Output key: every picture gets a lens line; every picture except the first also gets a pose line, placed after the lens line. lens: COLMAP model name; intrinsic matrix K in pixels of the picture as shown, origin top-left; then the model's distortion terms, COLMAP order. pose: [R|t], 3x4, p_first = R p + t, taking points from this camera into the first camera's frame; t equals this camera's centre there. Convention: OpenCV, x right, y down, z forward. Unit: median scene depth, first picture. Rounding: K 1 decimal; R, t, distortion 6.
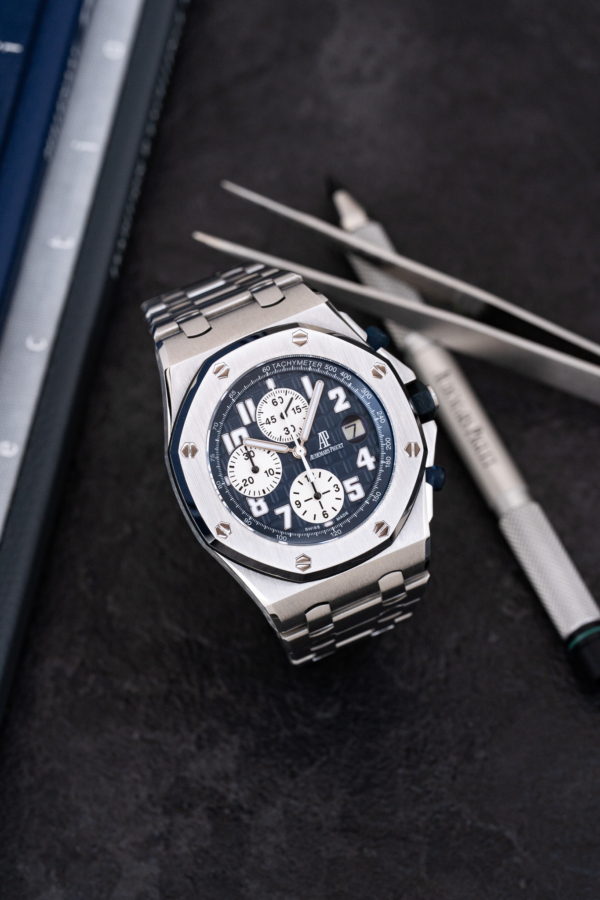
lens RADIAL K [[4369.1, 0, 301.5], [0, 4369.1, 403.1], [0, 0, 1]] dist [1.599631, -5.497134]
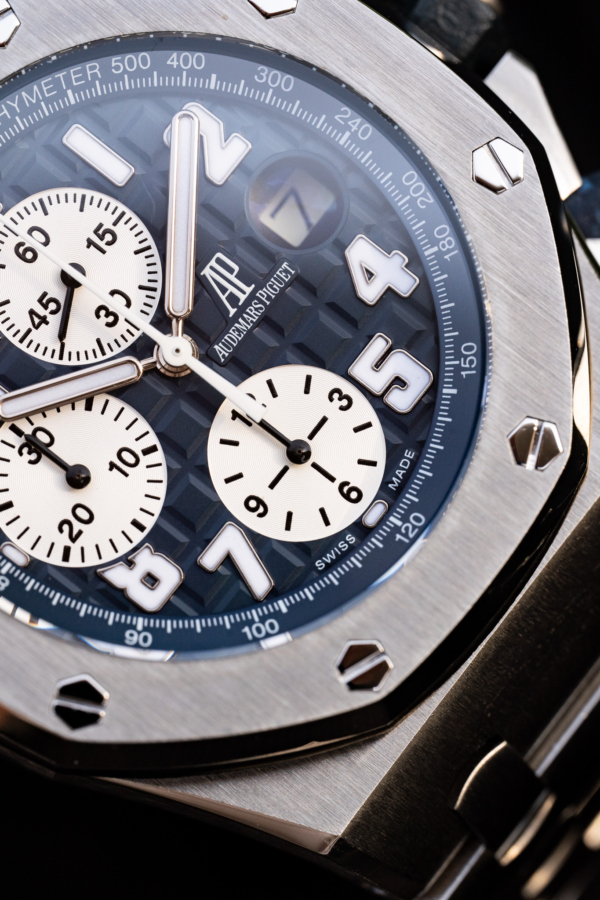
lens RADIAL K [[5808.4, 0, 325.7], [0, 5808.4, 450.6], [0, 0, 1]] dist [2.383191, -49.239010]
pose [[0.872067, -0.489344, -0.006439, 0.007974], [0.489386, 0.872000, 0.010851, 0.017639], [0.000305, -0.012614, 0.999920, 0.592710]]
